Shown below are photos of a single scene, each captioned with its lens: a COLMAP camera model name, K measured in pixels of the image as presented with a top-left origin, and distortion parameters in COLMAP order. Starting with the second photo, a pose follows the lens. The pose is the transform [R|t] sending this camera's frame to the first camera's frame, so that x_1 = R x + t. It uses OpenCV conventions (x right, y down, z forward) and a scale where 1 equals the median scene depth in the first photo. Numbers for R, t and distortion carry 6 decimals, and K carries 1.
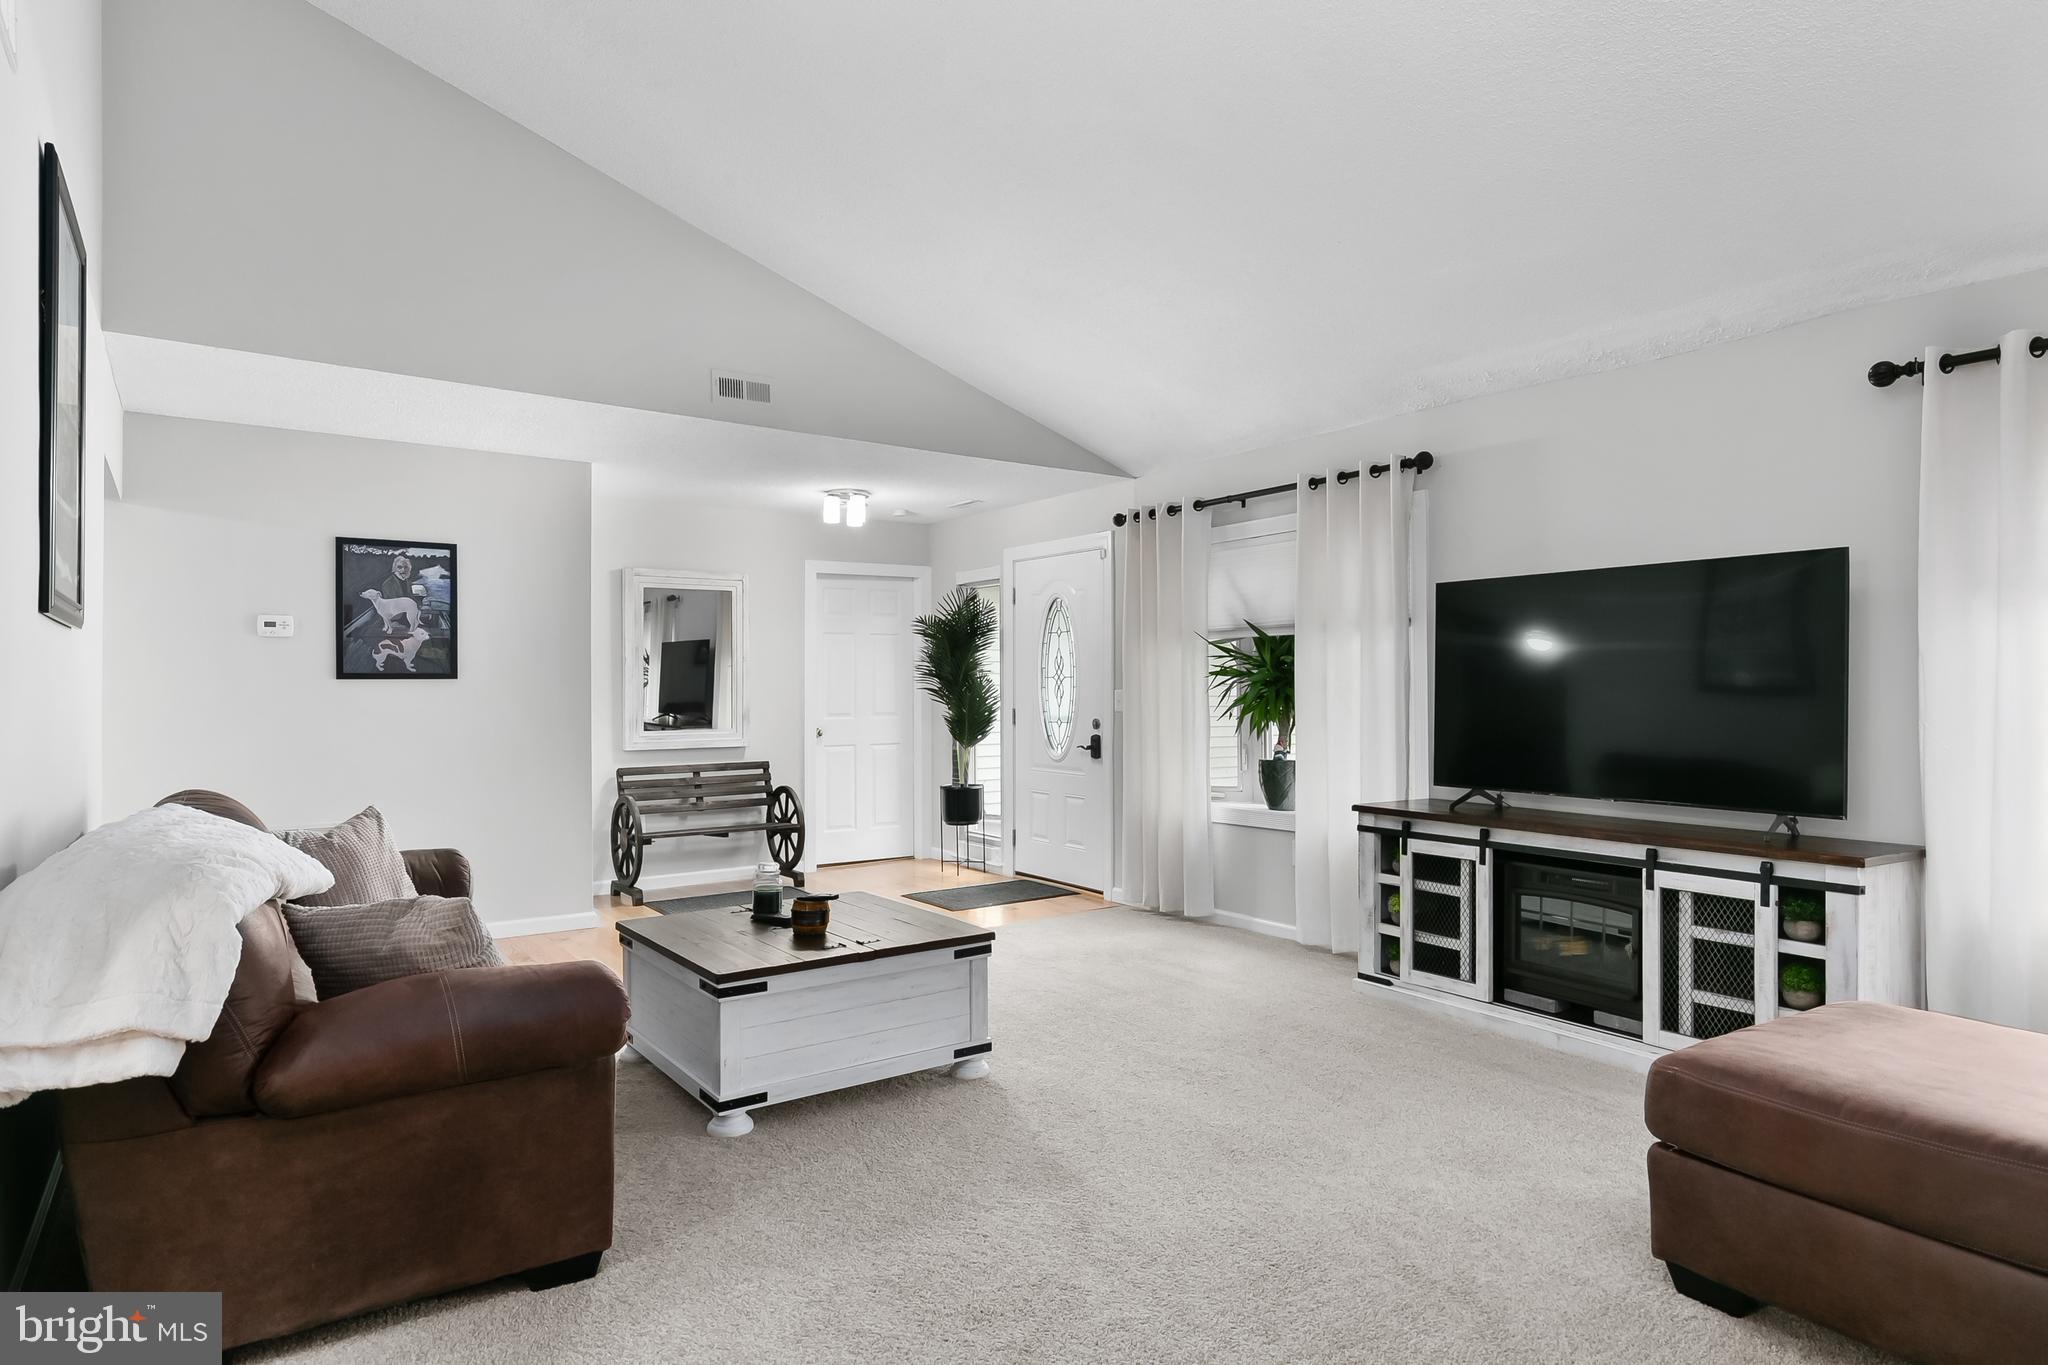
lens RADIAL K [[1132.0, 0, 1019.6], [0, 1132.0, 688.2], [0, 0, 1]] dist [-0.002616, 0.000351]
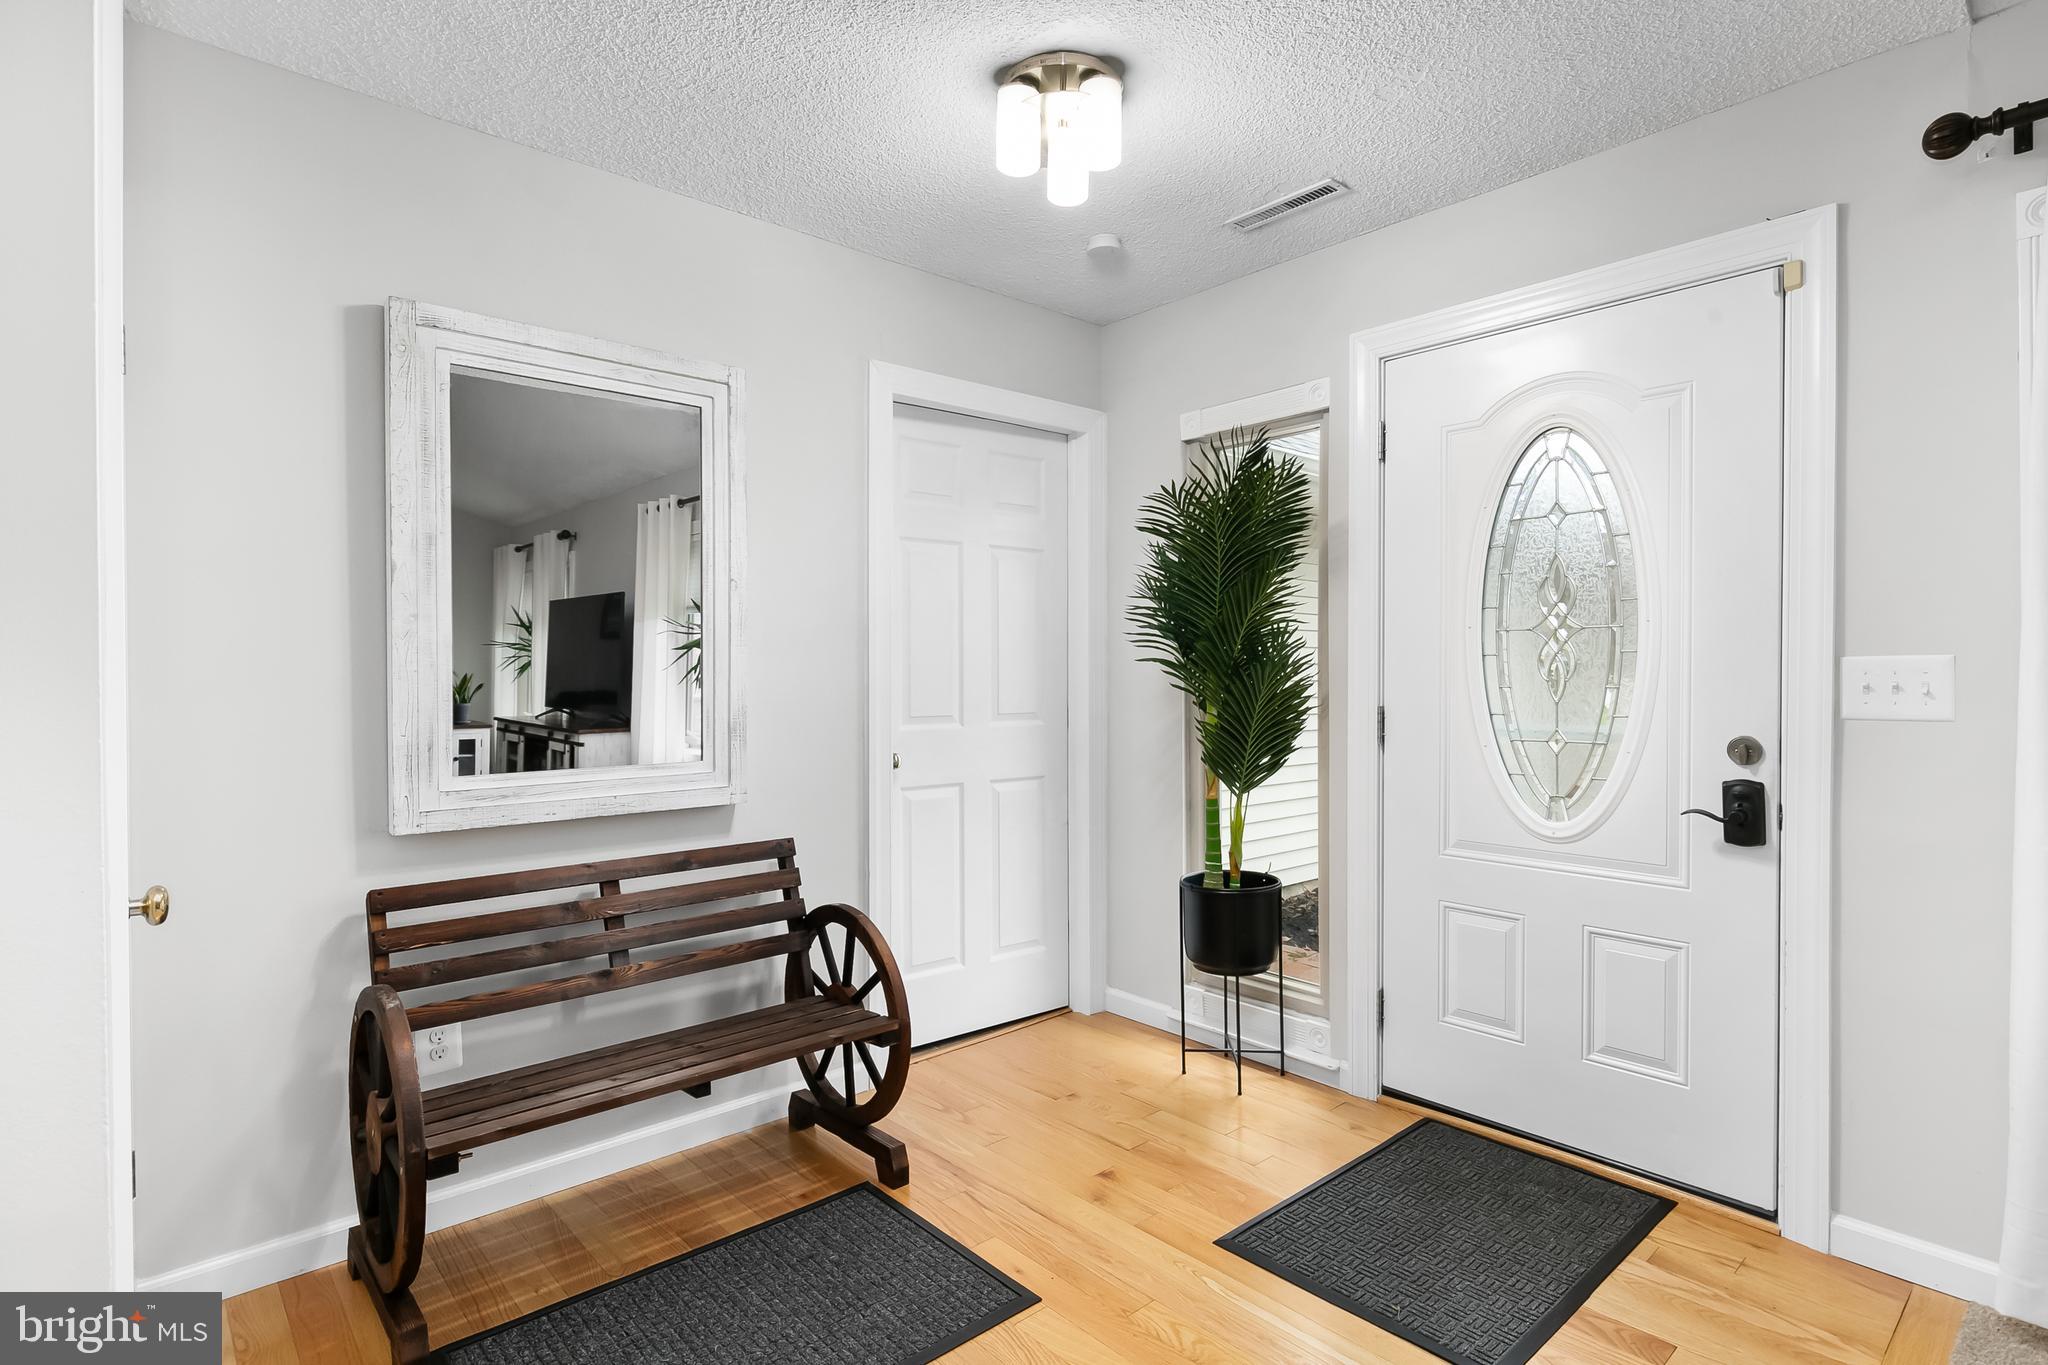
lens RADIAL K [[996.2, 0, 1016.4], [0, 996.2, 680.1], [0, 0, 1]] dist [-0.005546, -0.002243]
pose [[0.993380, -0.002750, 0.114845, -0.192012], [0.002180, 0.999985, 0.005088, 0.006185], [-0.114857, -0.004804, 0.993370, 0.667688]]
